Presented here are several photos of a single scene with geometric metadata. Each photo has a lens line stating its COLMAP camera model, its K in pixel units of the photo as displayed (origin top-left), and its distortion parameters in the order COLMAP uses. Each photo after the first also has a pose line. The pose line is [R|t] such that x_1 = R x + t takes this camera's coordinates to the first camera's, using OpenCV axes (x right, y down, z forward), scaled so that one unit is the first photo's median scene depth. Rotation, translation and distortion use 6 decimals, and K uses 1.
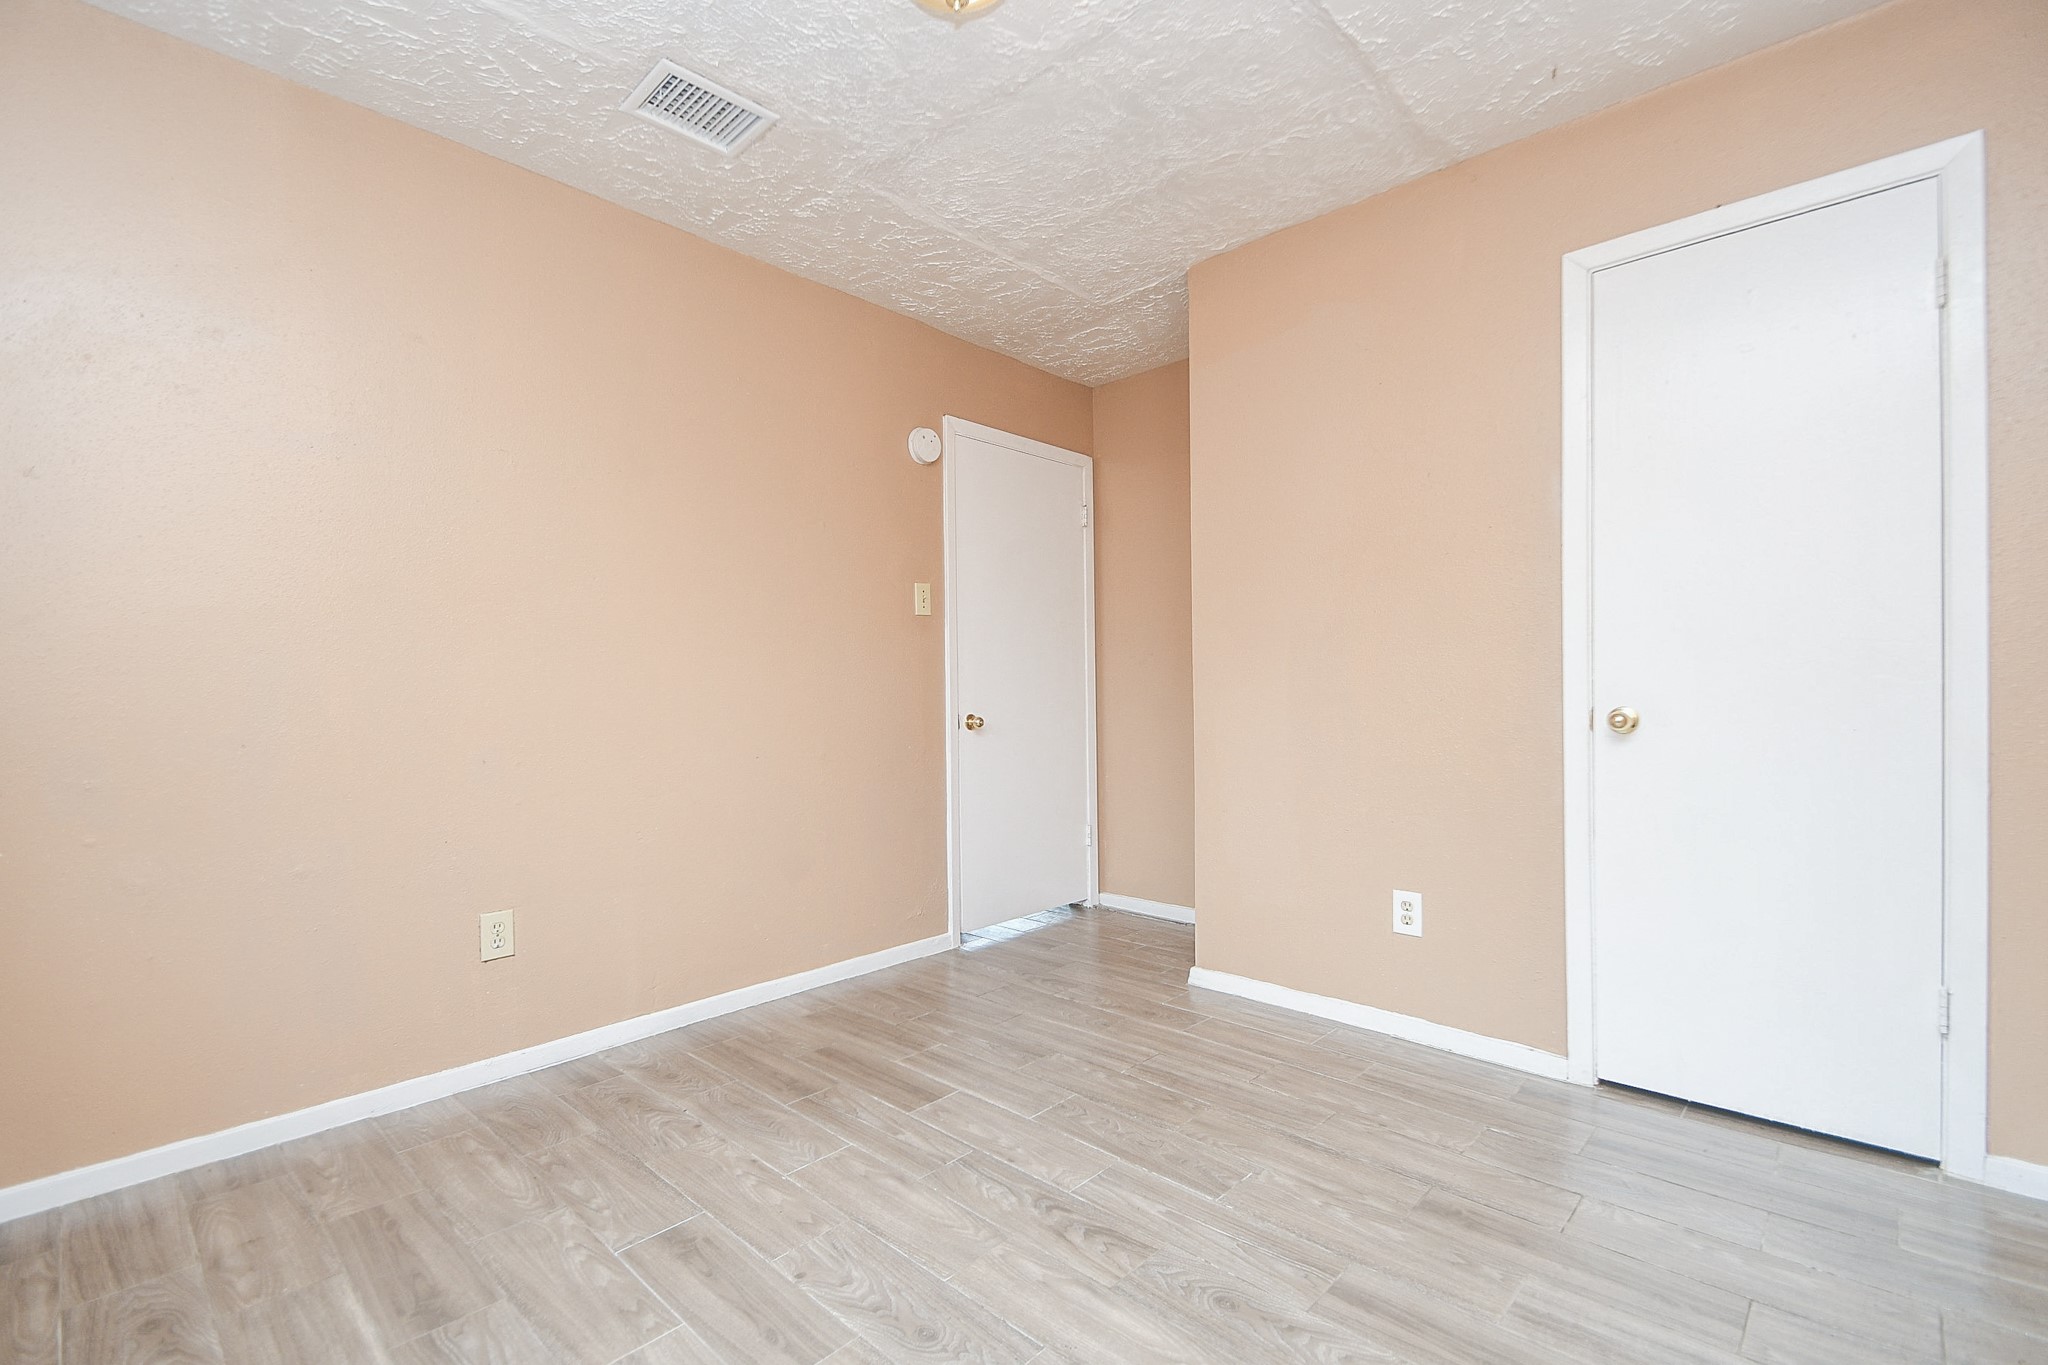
lens RADIAL K [[918.6, 0, 987.7], [0, 918.6, 691.4], [0, 0, 1]] dist [0.016936, -0.016961]
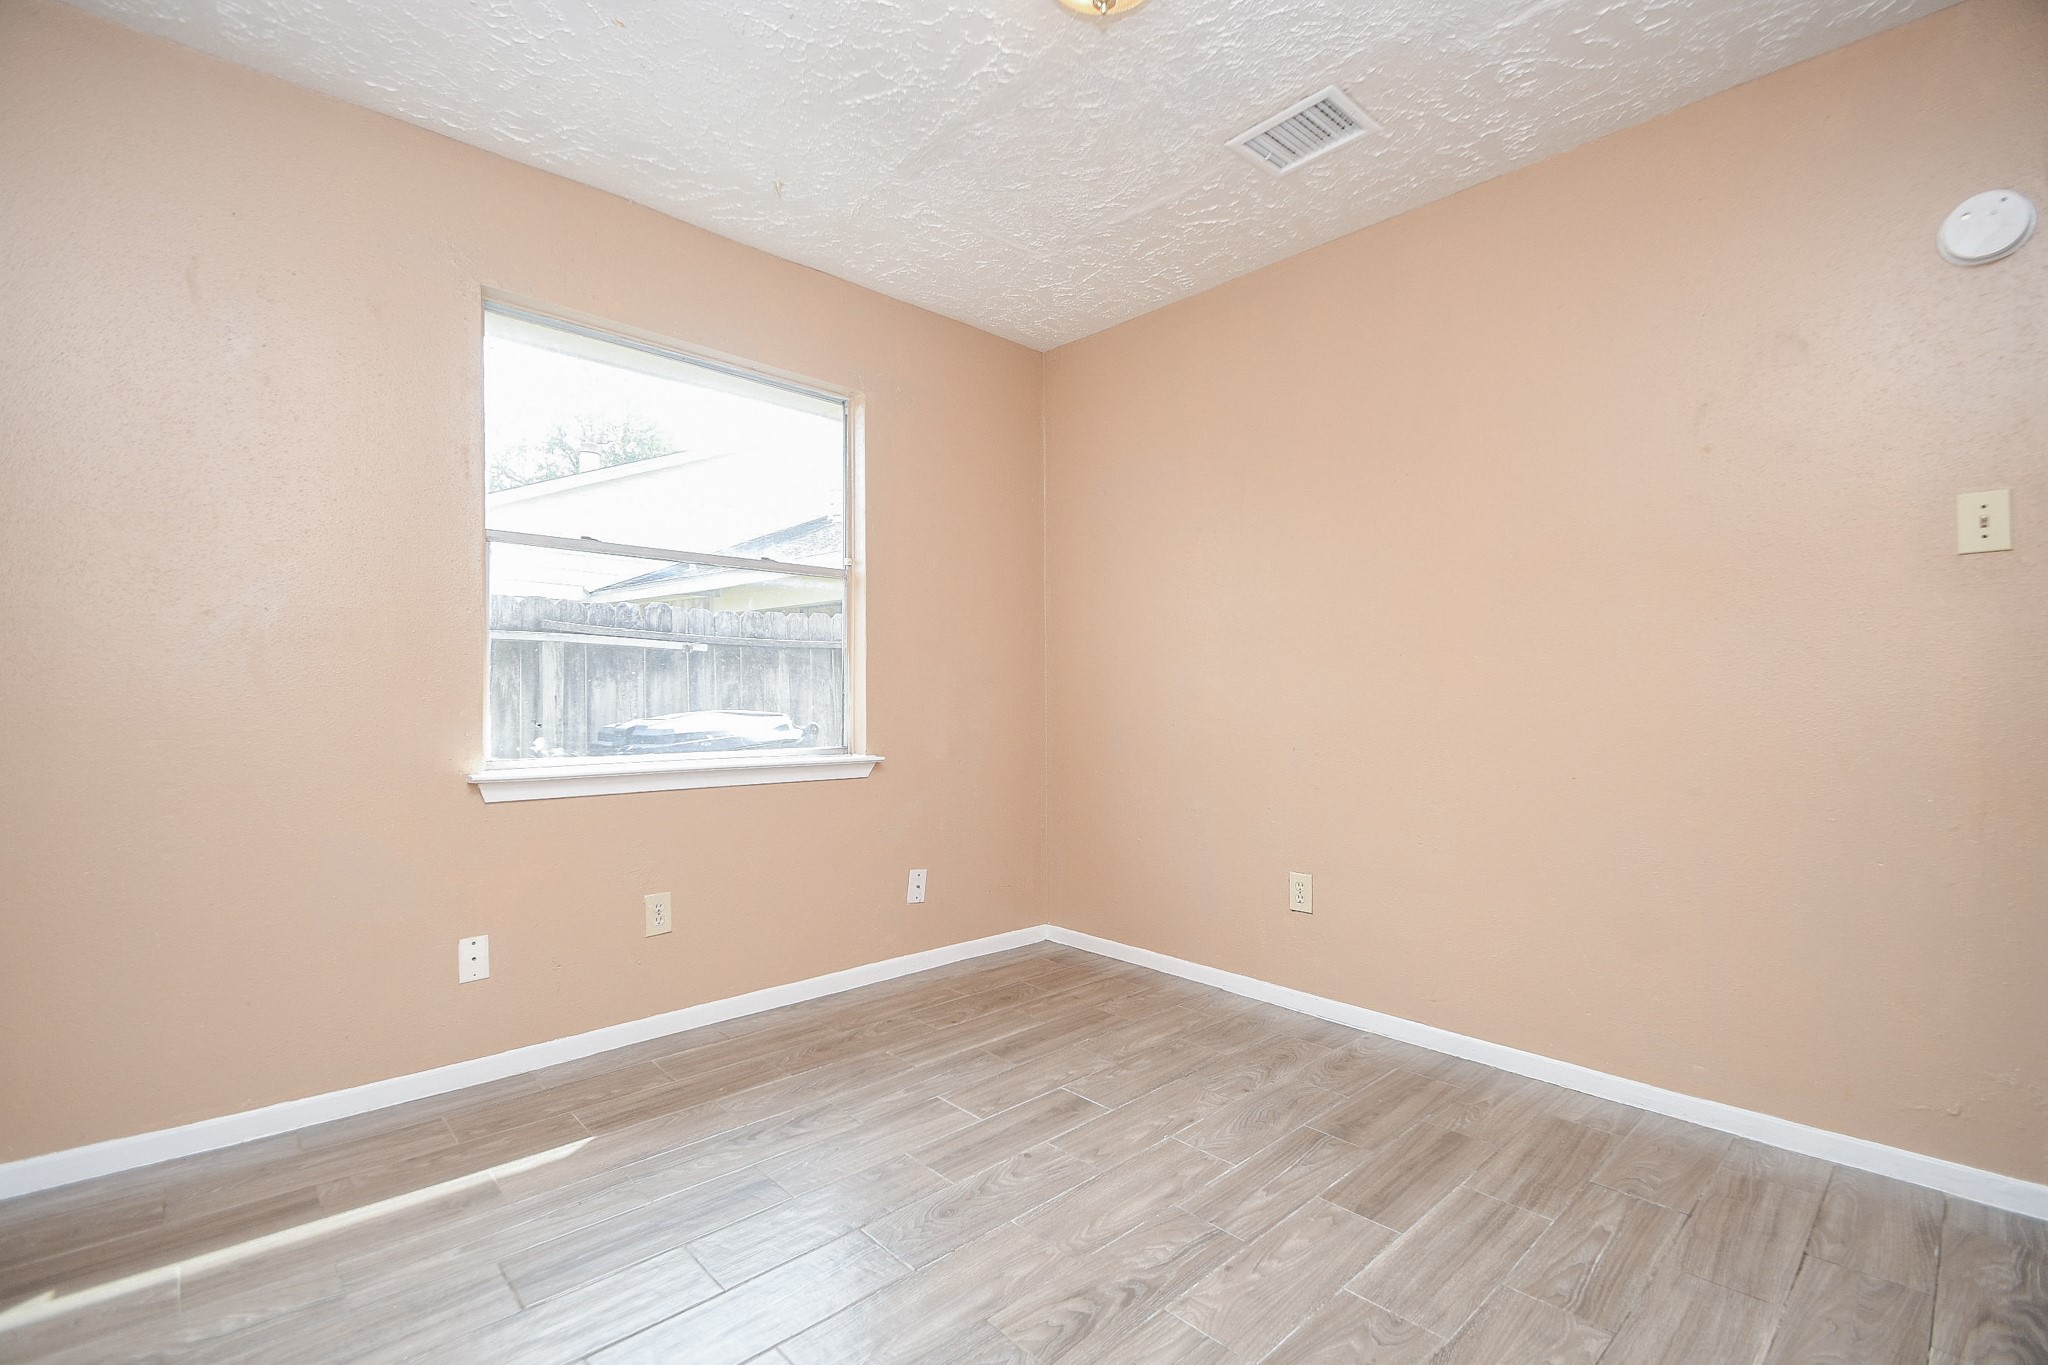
lens RADIAL K [[879.7, 0, 978.4], [0, 879.7, 678.0], [0, 0, 1]] dist [0.013526, -0.014463]
pose [[-0.076614, -0.007319, -0.997034, 0.872752], [0.001898, 0.999970, -0.007486, -0.012592], [0.997059, -0.002466, -0.076598, 0.880907]]
